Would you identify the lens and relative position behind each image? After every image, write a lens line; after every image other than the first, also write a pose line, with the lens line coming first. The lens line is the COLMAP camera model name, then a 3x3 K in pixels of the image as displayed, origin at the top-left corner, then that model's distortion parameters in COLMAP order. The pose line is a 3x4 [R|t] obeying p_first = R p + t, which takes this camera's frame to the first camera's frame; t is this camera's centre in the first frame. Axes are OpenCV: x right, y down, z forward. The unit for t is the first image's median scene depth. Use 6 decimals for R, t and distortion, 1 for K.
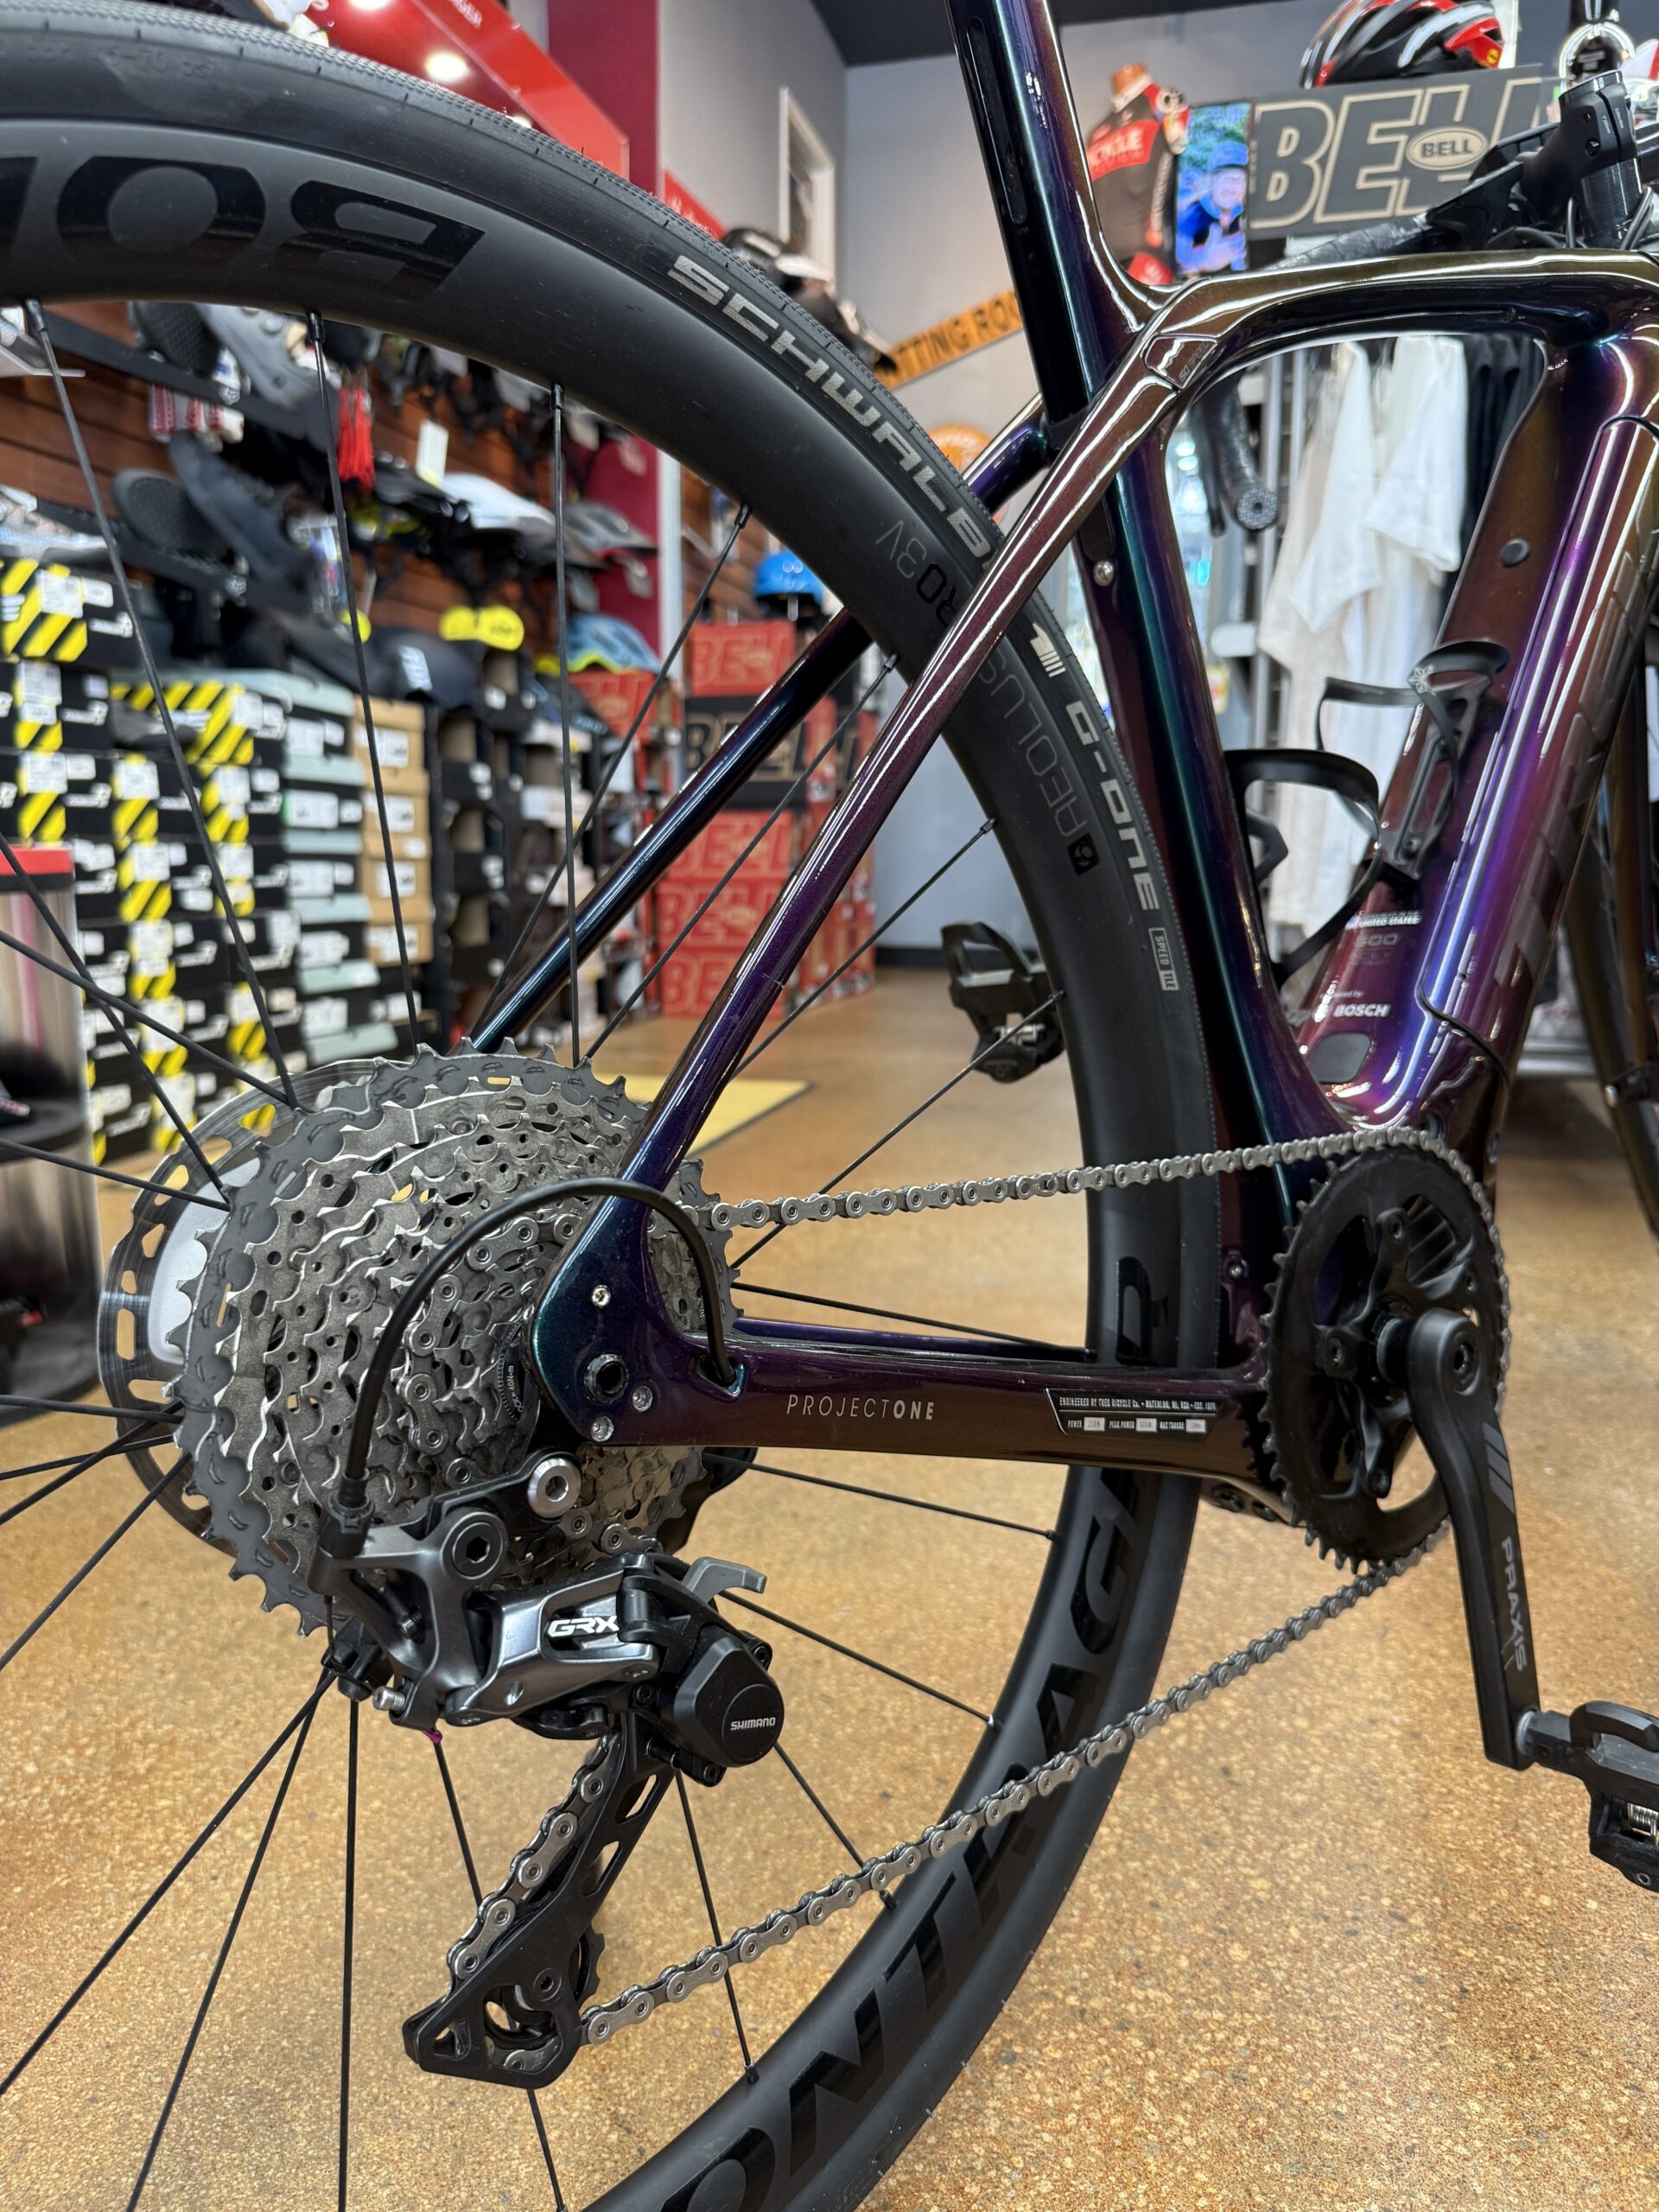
lens RADIAL K [[1557.8, 0, 855.3], [0, 1557.8, 1143.5], [0, 0, 1]] dist [0.000300, -0.061195]
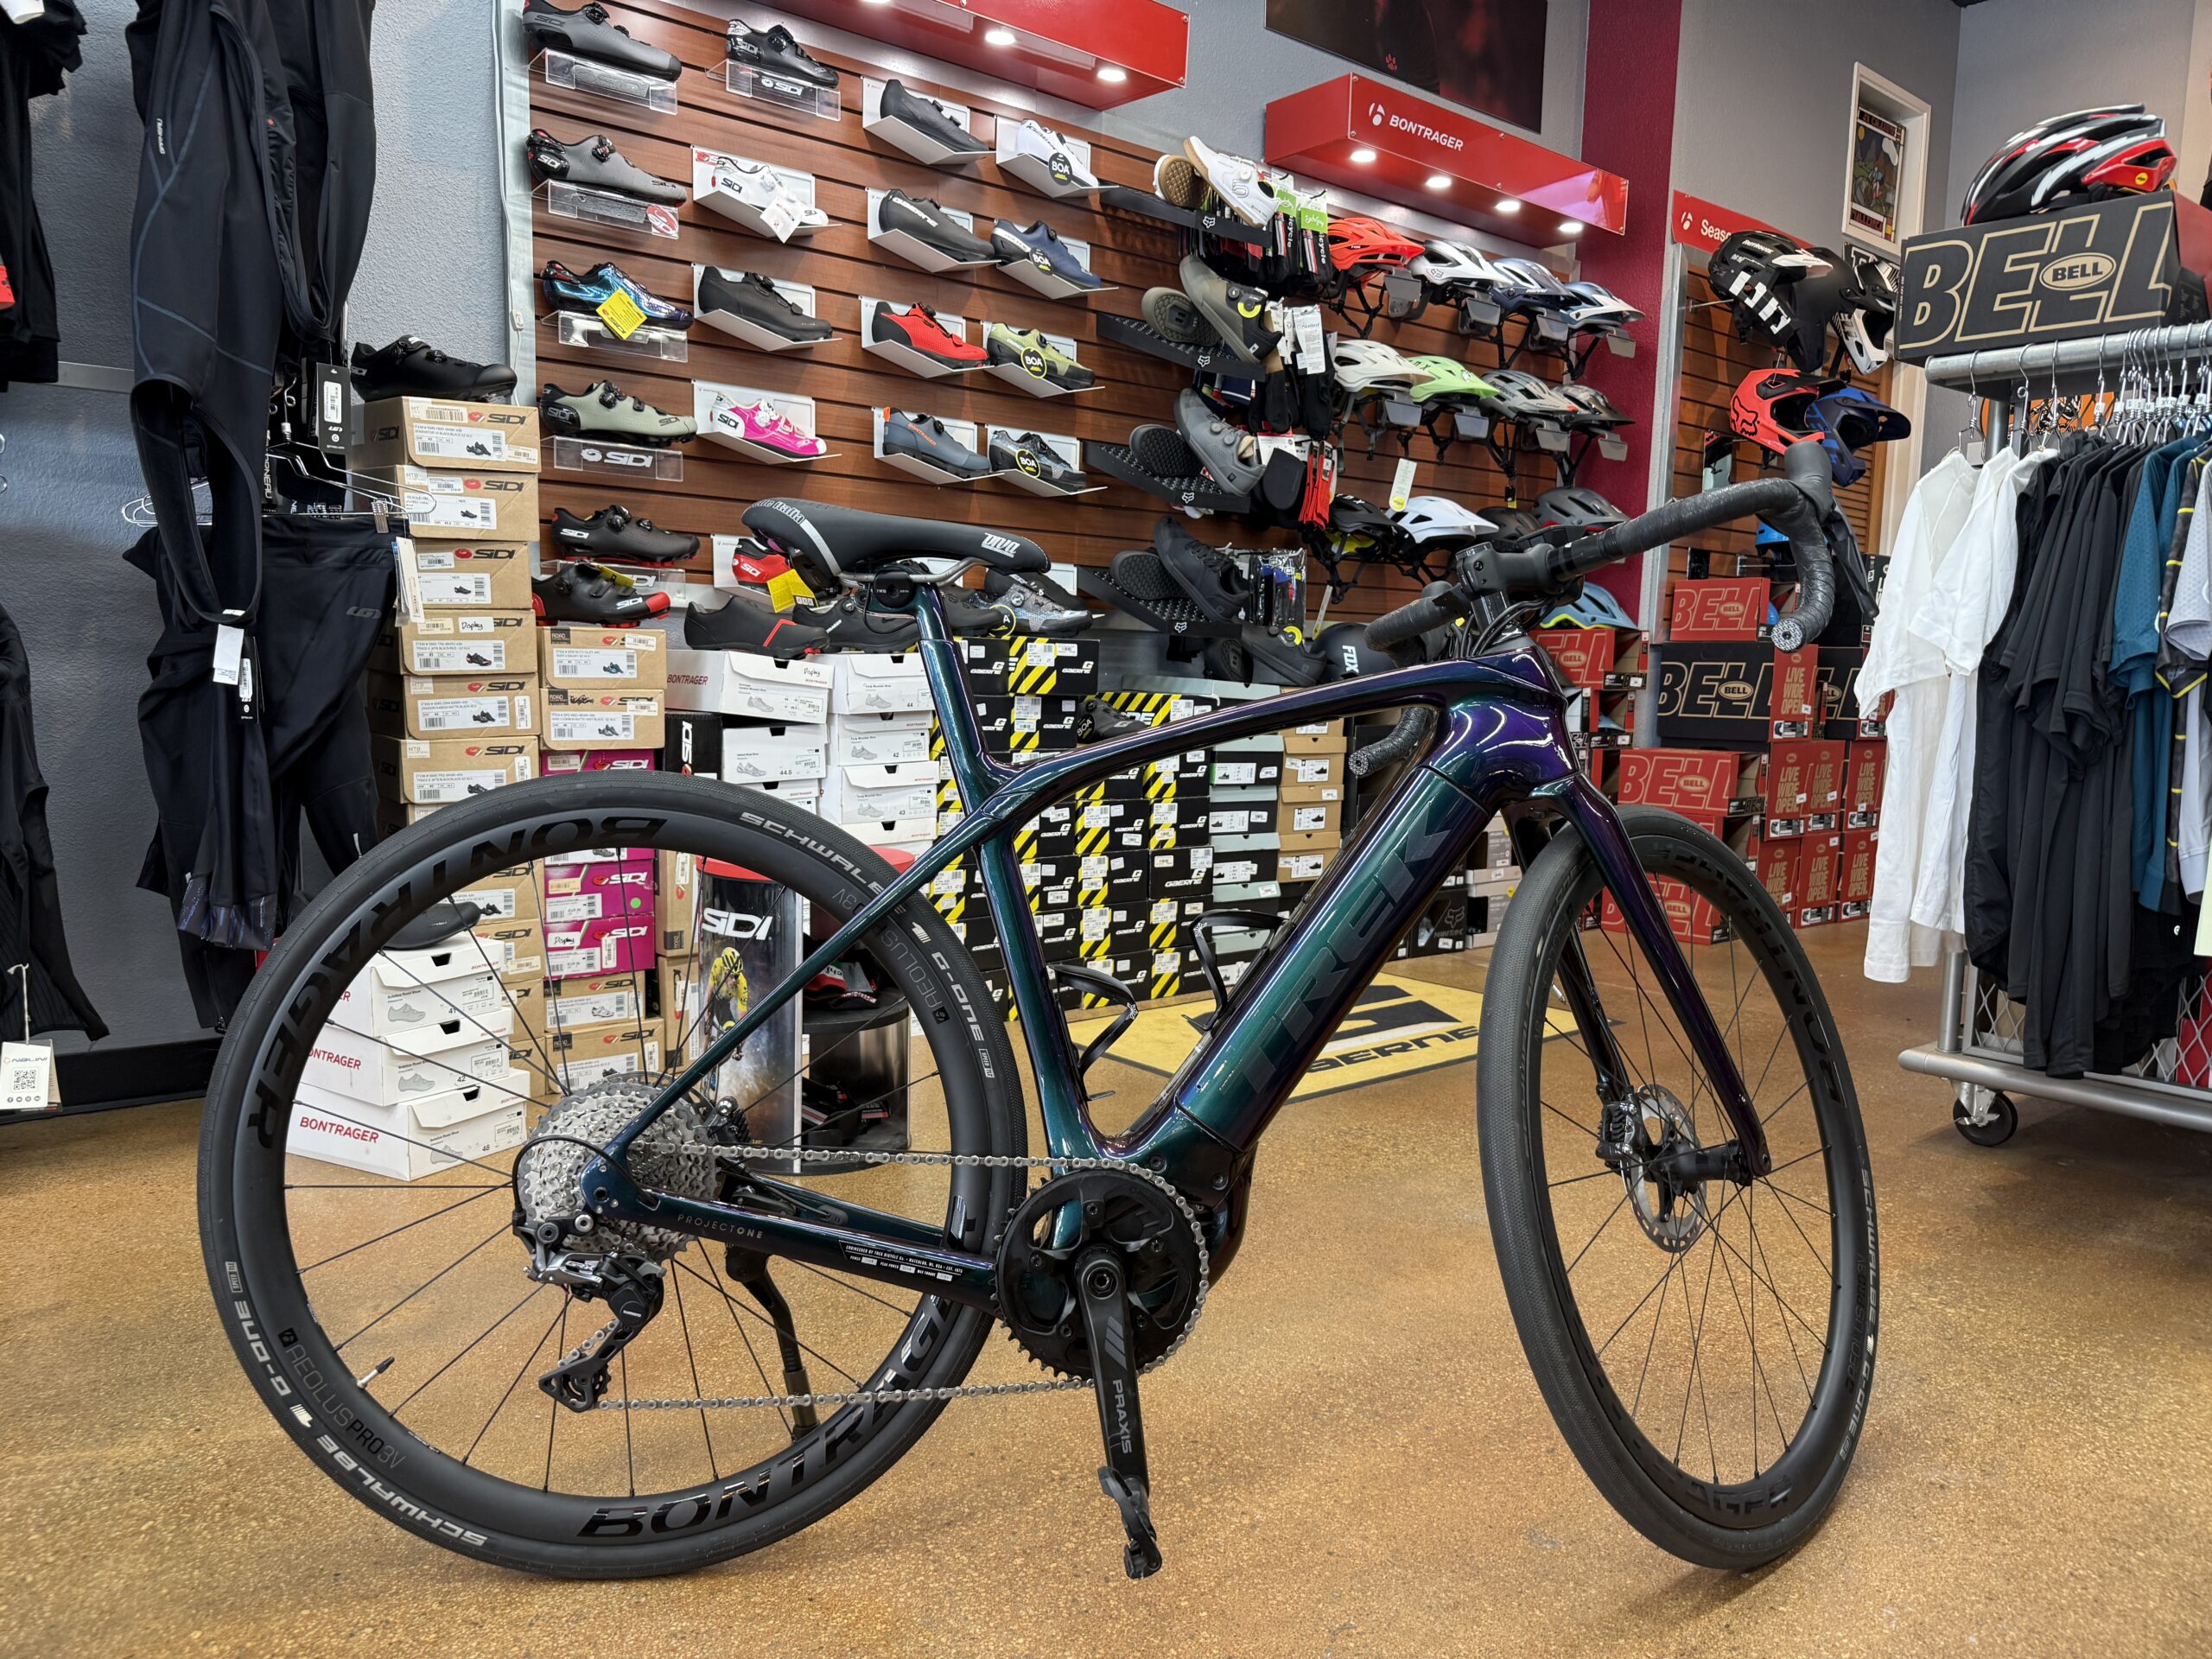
lens RADIAL K [[1524.8, 0, 1132.2], [0, 1524.8, 830.9], [0, 0, 1]] dist [0.151548, -0.366937]
pose [[0.824706, 0.073980, -0.560702, 0.399009], [-0.126268, 0.990468, -0.055037, -0.090941], [0.551286, 0.116188, 0.826187, -0.193433]]
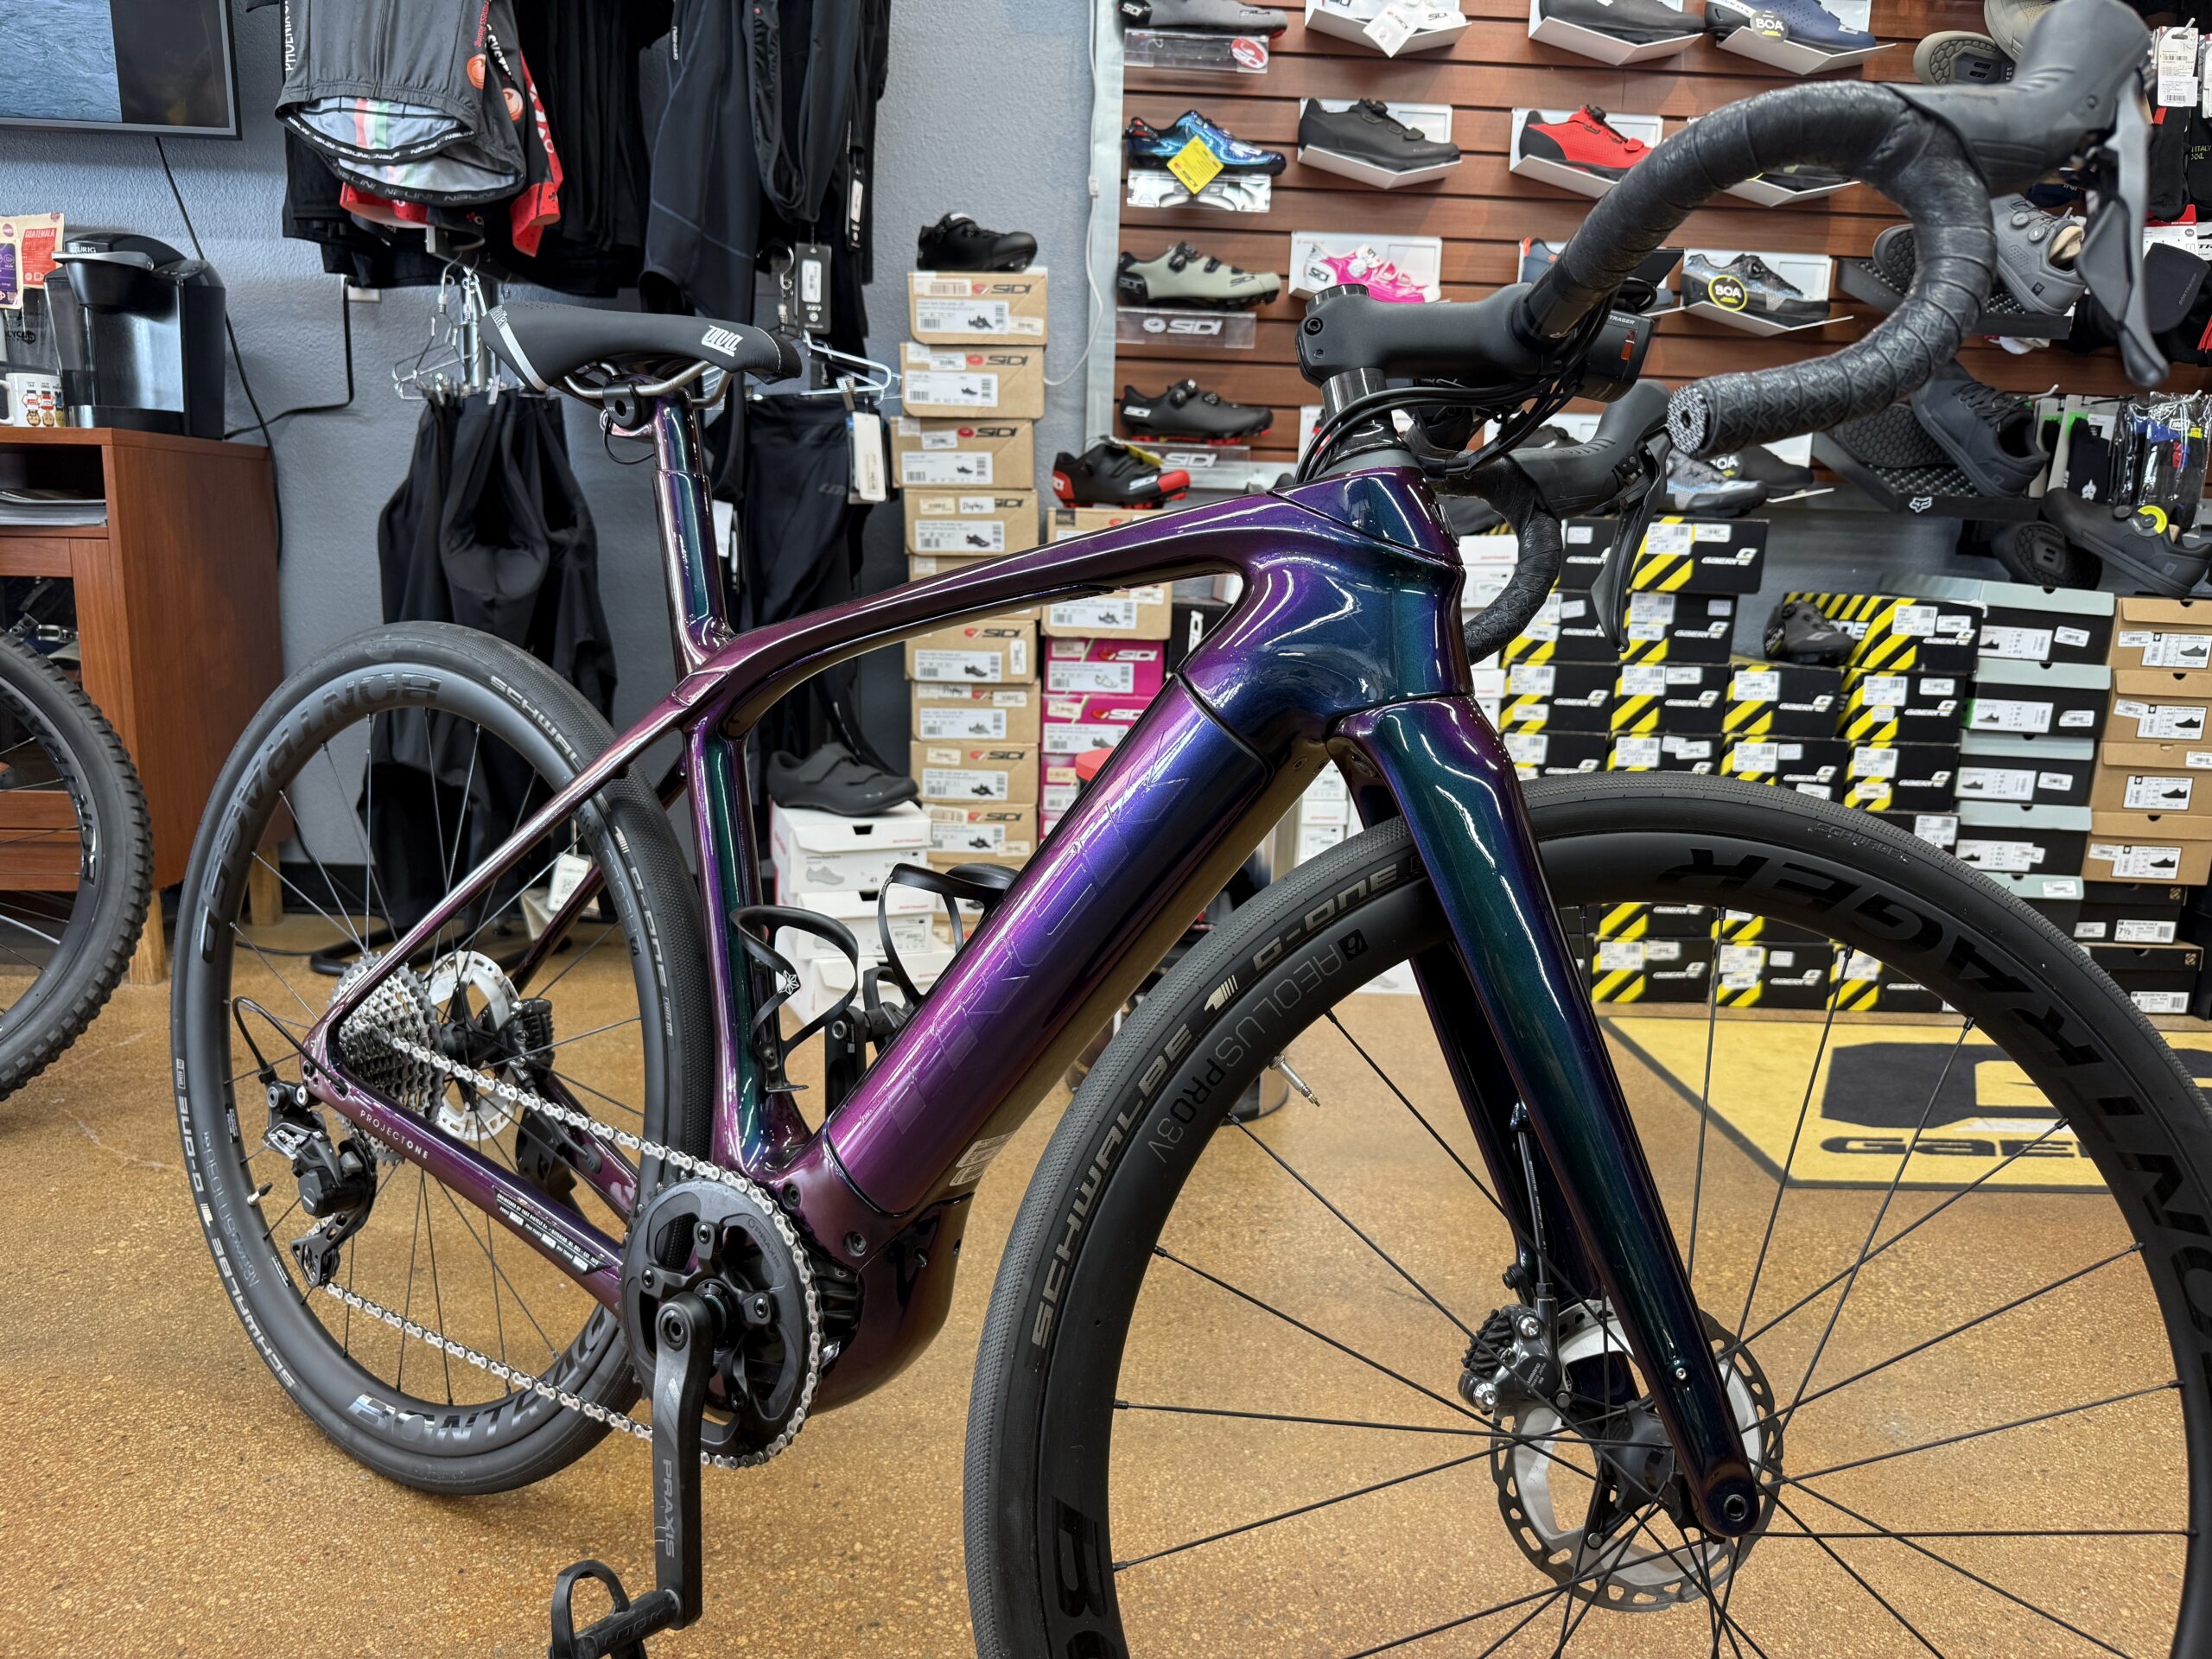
lens RADIAL K [[1524.8, 0, 1132.2], [0, 1524.8, 830.9], [0, 0, 1]] dist [0.151548, -0.366937]
pose [[0.279673, 0.175652, -0.943891, 0.489896], [-0.215553, 0.969511, 0.116552, -0.162777], [0.935585, 0.170862, 0.309008, 0.238913]]
